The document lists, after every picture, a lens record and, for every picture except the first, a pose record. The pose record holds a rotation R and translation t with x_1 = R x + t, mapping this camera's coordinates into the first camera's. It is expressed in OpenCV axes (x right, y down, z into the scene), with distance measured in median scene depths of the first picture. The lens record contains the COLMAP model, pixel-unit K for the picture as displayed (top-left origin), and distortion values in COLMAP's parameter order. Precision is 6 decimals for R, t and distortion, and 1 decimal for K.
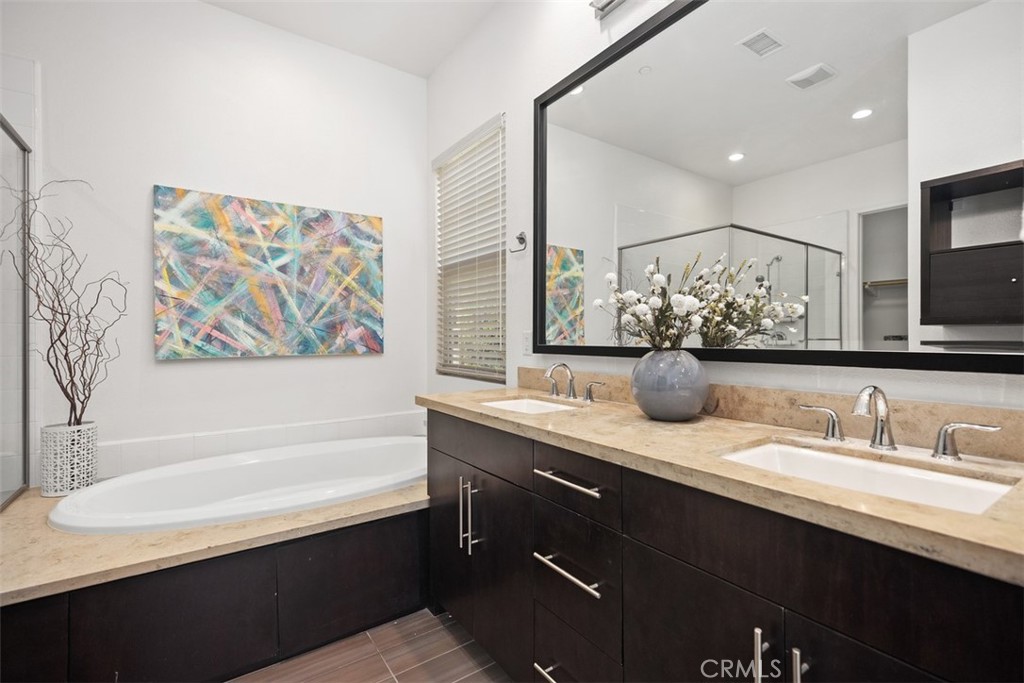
lens RADIAL K [[465.7, 0, 510.9], [0, 465.7, 338.7], [0, 0, 1]] dist [0.011238, -0.000641]
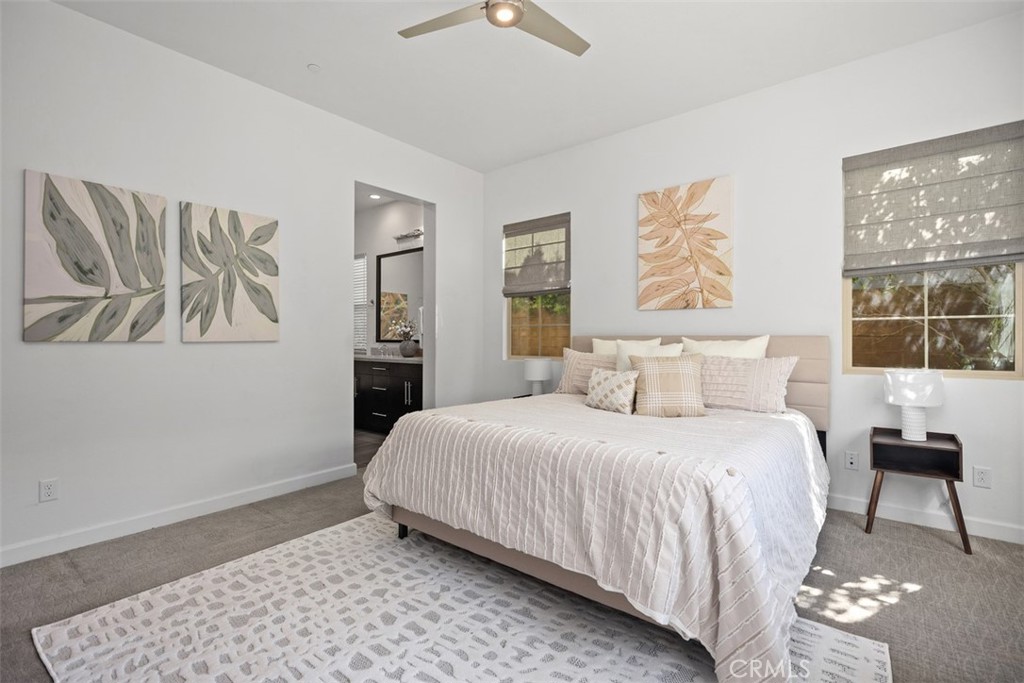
lens RADIAL K [[465.7, 0, 509.6], [0, 465.7, 339.4], [0, 0, 1]] dist [0.011238, -0.000641]
pose [[0.962138, -0.002374, 0.272554, 0.053945], [0.000583, 0.999978, 0.006652, -0.007761], [-0.272563, -0.006241, 0.962118, -1.990129]]
